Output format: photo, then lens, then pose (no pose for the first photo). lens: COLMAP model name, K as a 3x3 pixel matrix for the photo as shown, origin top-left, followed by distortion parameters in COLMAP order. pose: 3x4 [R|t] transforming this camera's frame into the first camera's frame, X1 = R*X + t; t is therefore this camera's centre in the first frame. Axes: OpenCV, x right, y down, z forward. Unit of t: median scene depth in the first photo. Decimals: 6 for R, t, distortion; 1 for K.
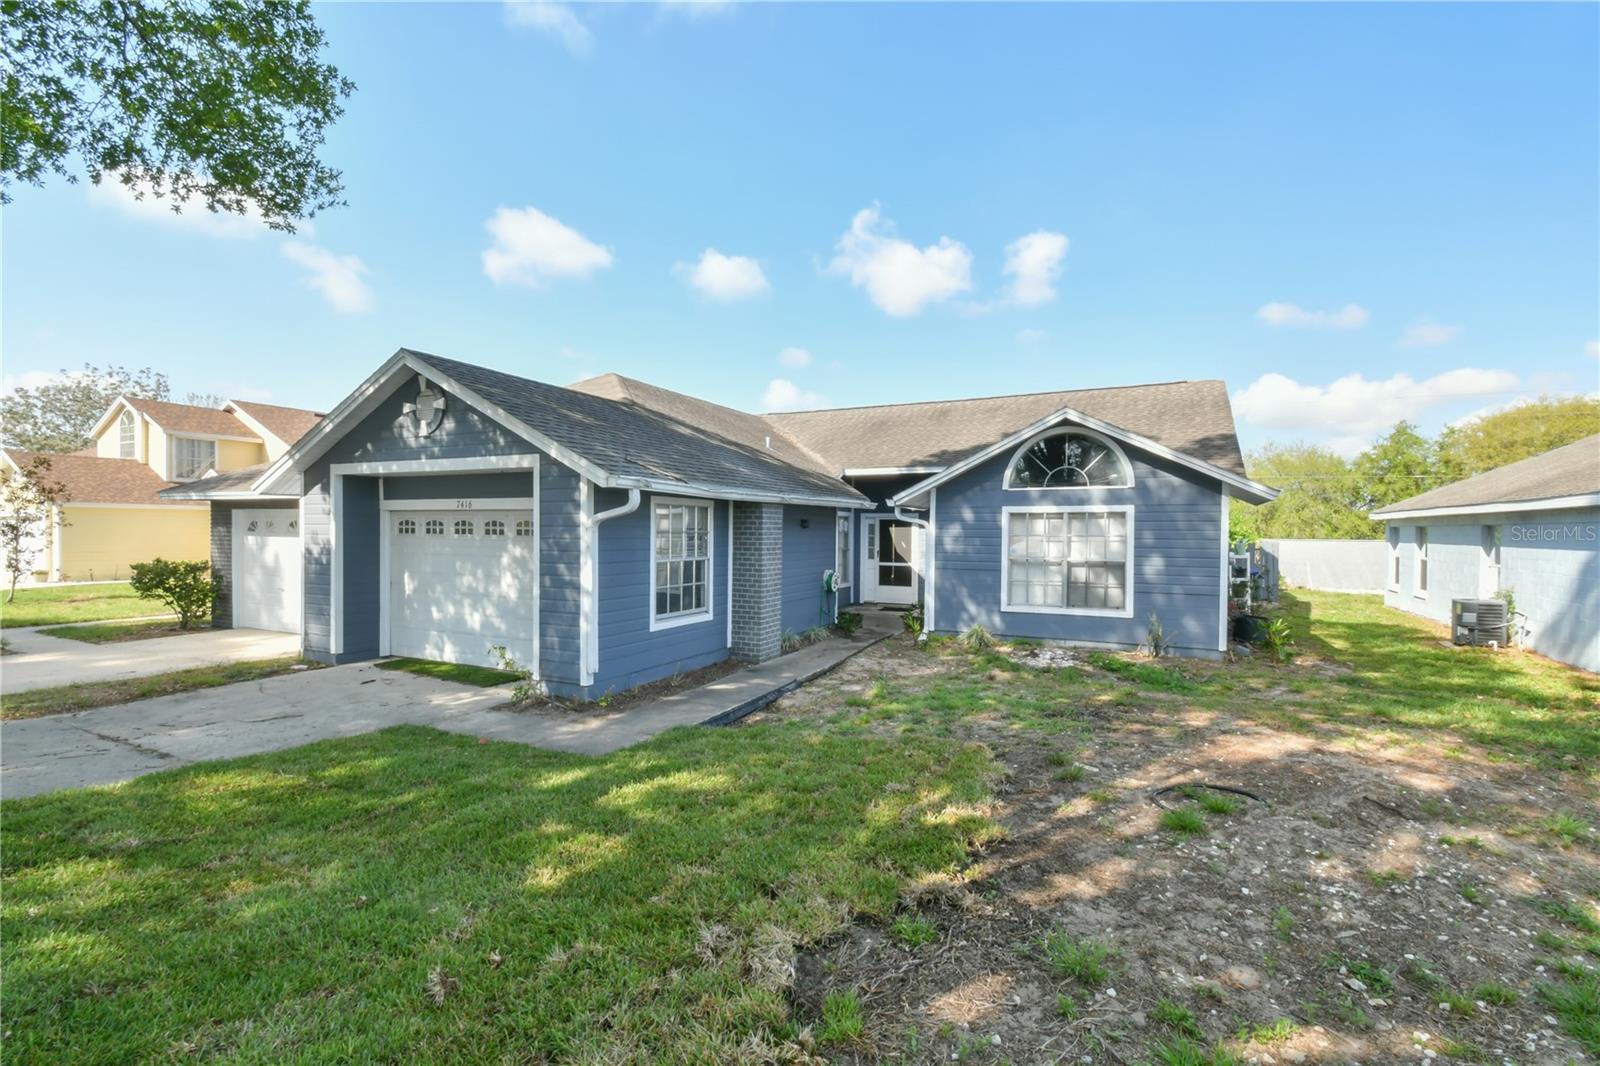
lens RADIAL K [[702.8, 0, 812.4], [0, 702.8, 541.9], [0, 0, 1]] dist [0.014683, 0.000006]
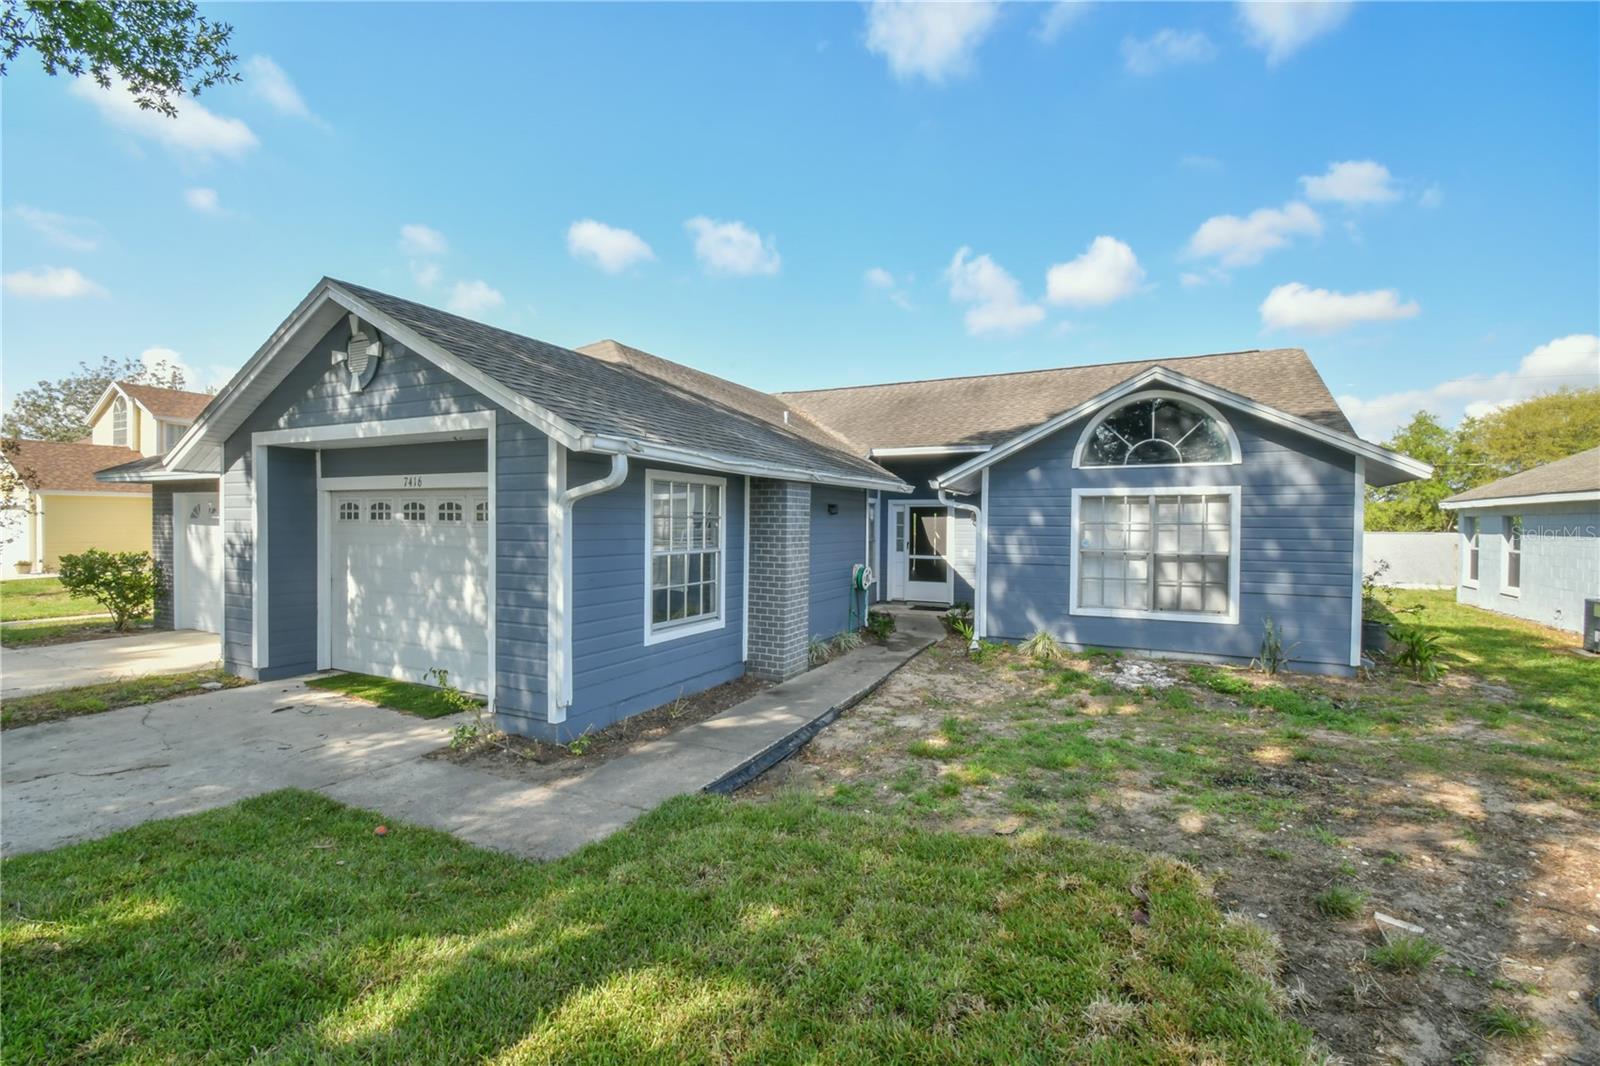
lens RADIAL K [[683.8, 0, 800.0], [0, 683.8, 533.0], [0, 0, 1]] dist [-0.000196, -0.000295]
pose [[0.999723, 0.000984, -0.023512, -0.035931], [-0.001026, 0.999998, -0.001803, 0.004517], [0.023510, 0.001826, 0.999722, 0.212023]]
